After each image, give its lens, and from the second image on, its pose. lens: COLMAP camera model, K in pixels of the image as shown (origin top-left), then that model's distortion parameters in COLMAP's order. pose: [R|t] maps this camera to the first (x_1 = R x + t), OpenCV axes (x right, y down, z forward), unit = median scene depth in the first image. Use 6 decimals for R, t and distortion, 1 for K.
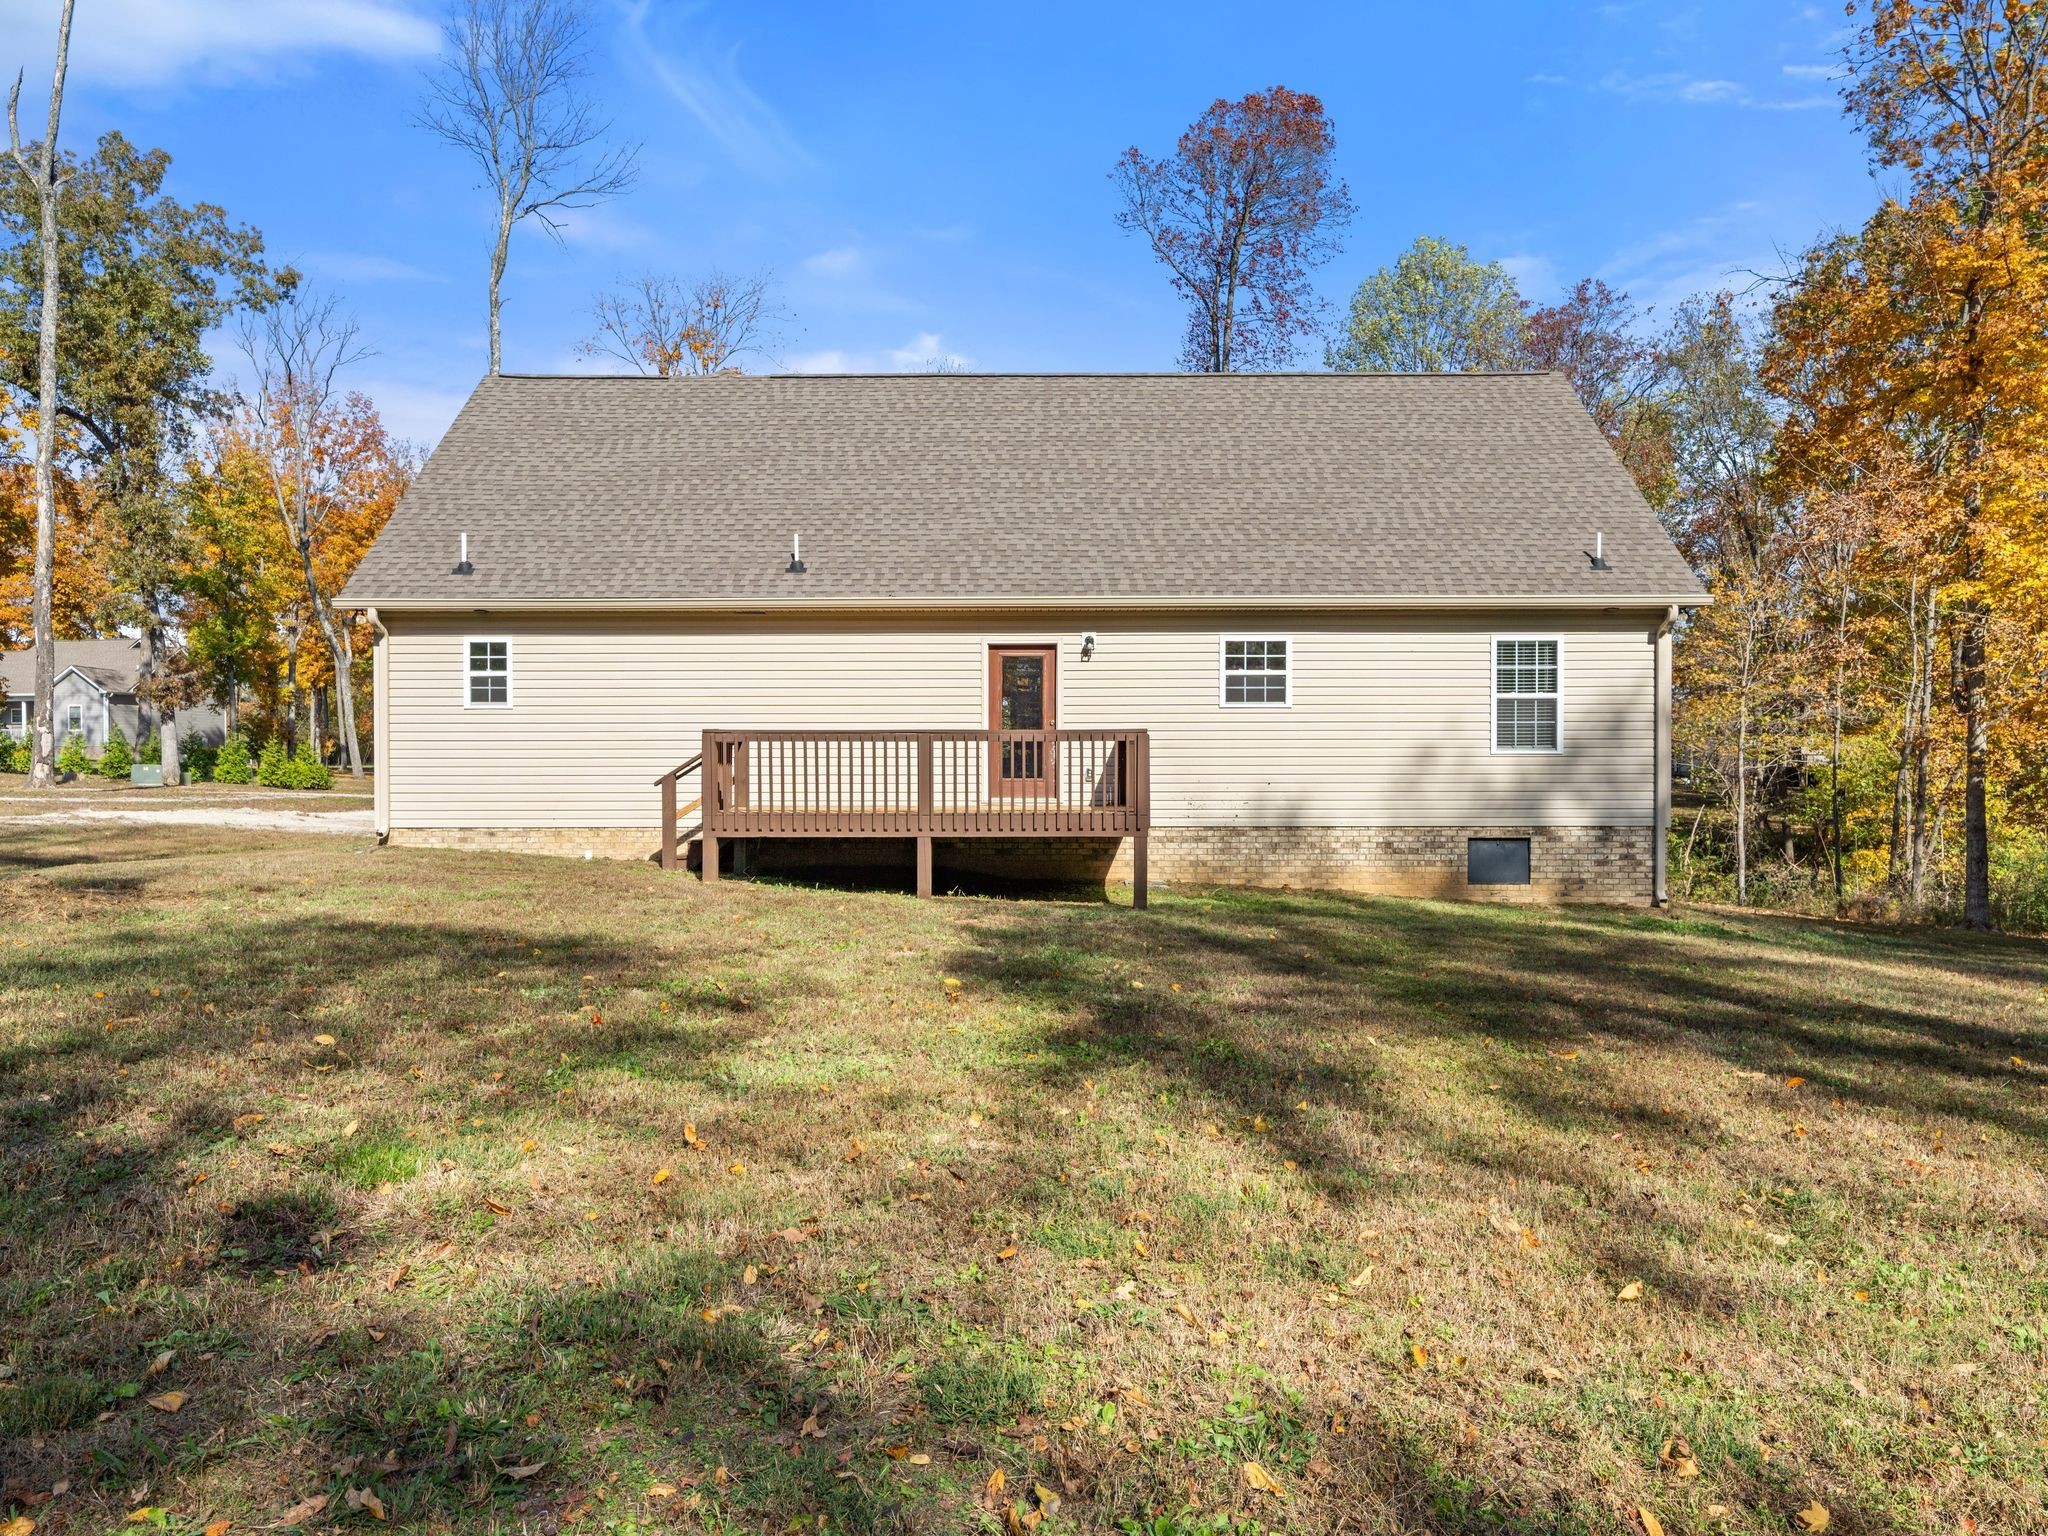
lens RADIAL K [[1406.7, 0, 1024.2], [0, 1406.7, 746.5], [0, 0, 1]] dist [-0.005401, -0.006231]
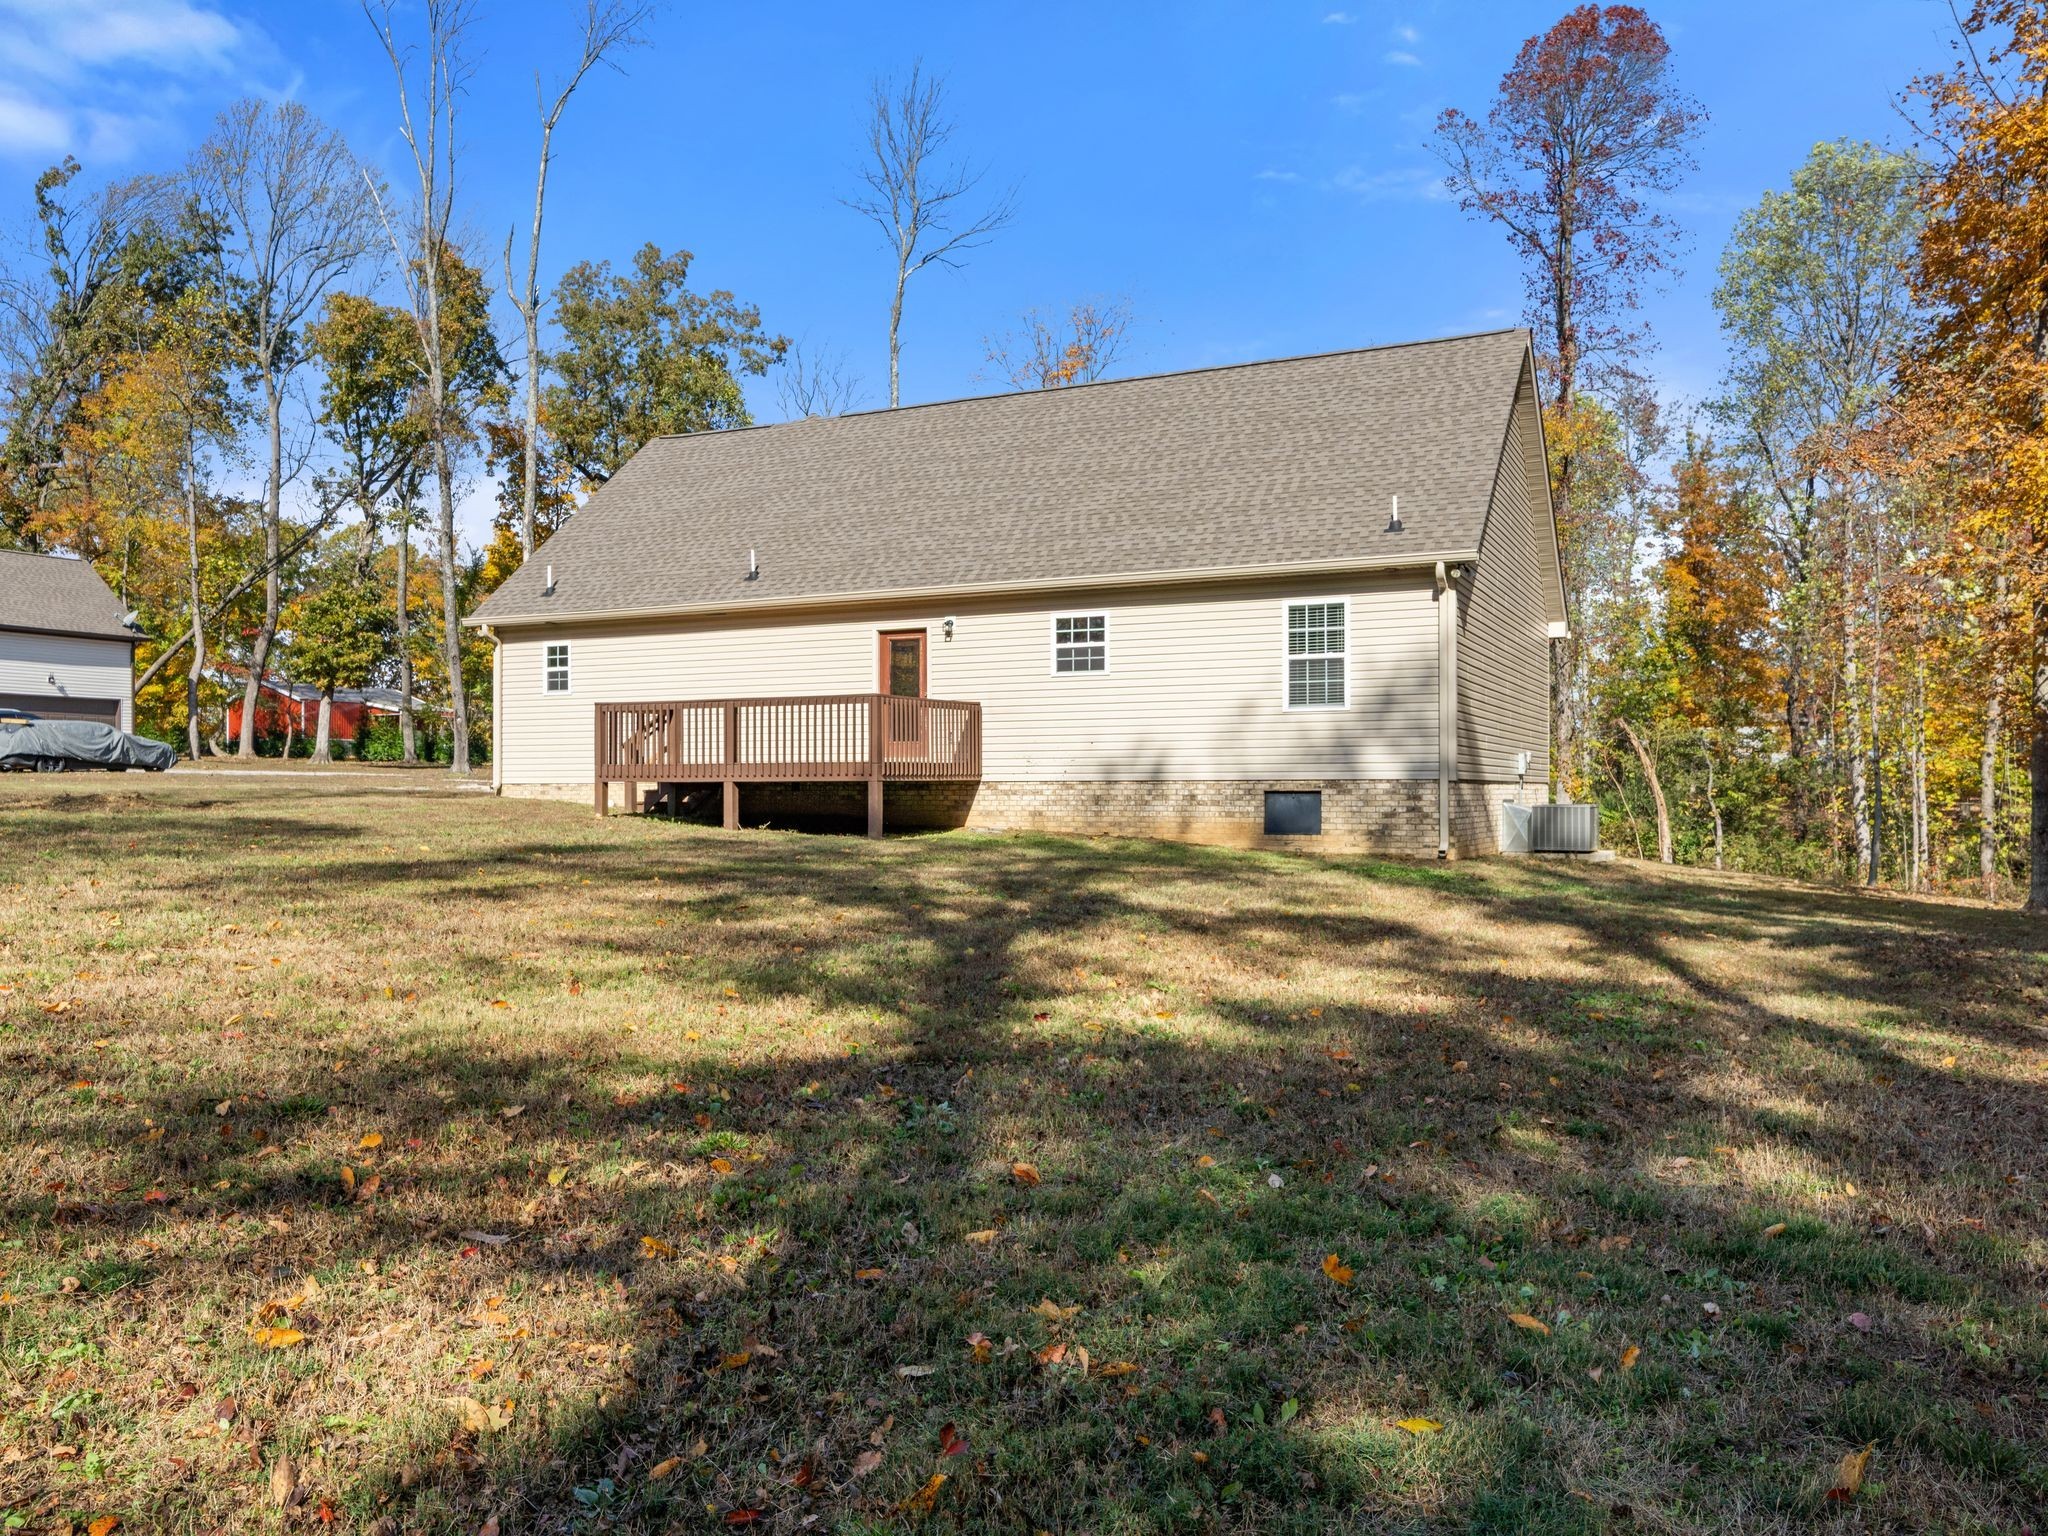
lens RADIAL K [[1466.0, 0, 1004.1], [0, 1466.0, 733.5], [0, 0, 1]] dist [0.004452, -0.000179]
pose [[0.907564, -0.015661, -0.419622, 0.603109], [0.010446, 0.999837, -0.014723, 0.035554], [0.419785, 0.008978, 0.907579, -0.097072]]
